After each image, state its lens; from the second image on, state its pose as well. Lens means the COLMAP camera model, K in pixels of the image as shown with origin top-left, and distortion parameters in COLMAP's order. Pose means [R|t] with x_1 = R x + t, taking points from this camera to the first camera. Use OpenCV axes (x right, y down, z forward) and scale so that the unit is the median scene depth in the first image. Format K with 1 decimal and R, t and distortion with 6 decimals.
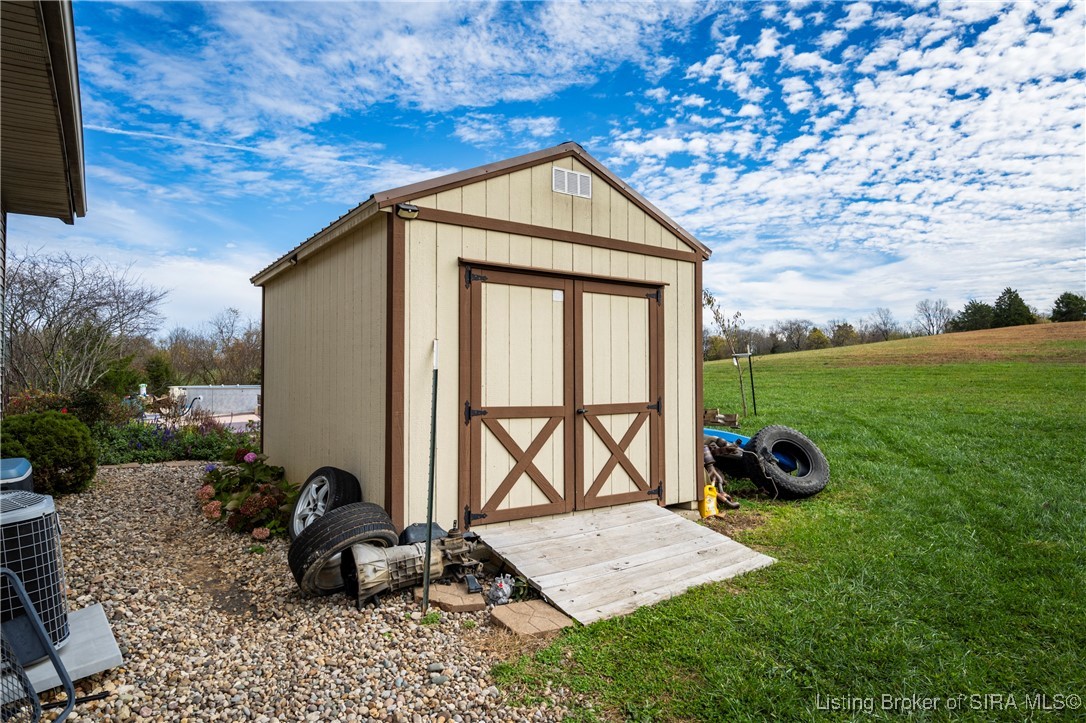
lens RADIAL K [[628.7, 0, 544.1], [0, 628.7, 362.9], [0, 0, 1]] dist [-0.002819, -0.000128]
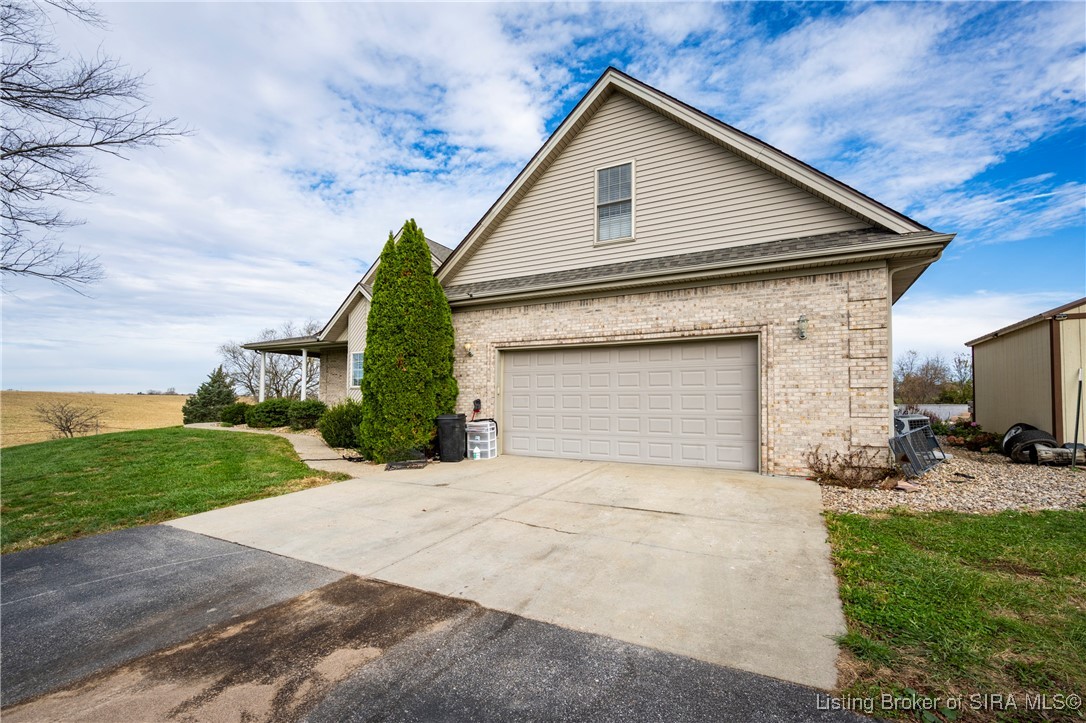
lens RADIAL K [[469.3, 0, 559.2], [0, 469.3, 392.7], [0, 0, 1]] dist [-0.014881, 0.000267]
pose [[0.473083, -0.016301, -0.880867, 0.371384], [0.013443, 0.999846, -0.011284, 0.041863], [0.880915, -0.006503, 0.473230, -1.347622]]
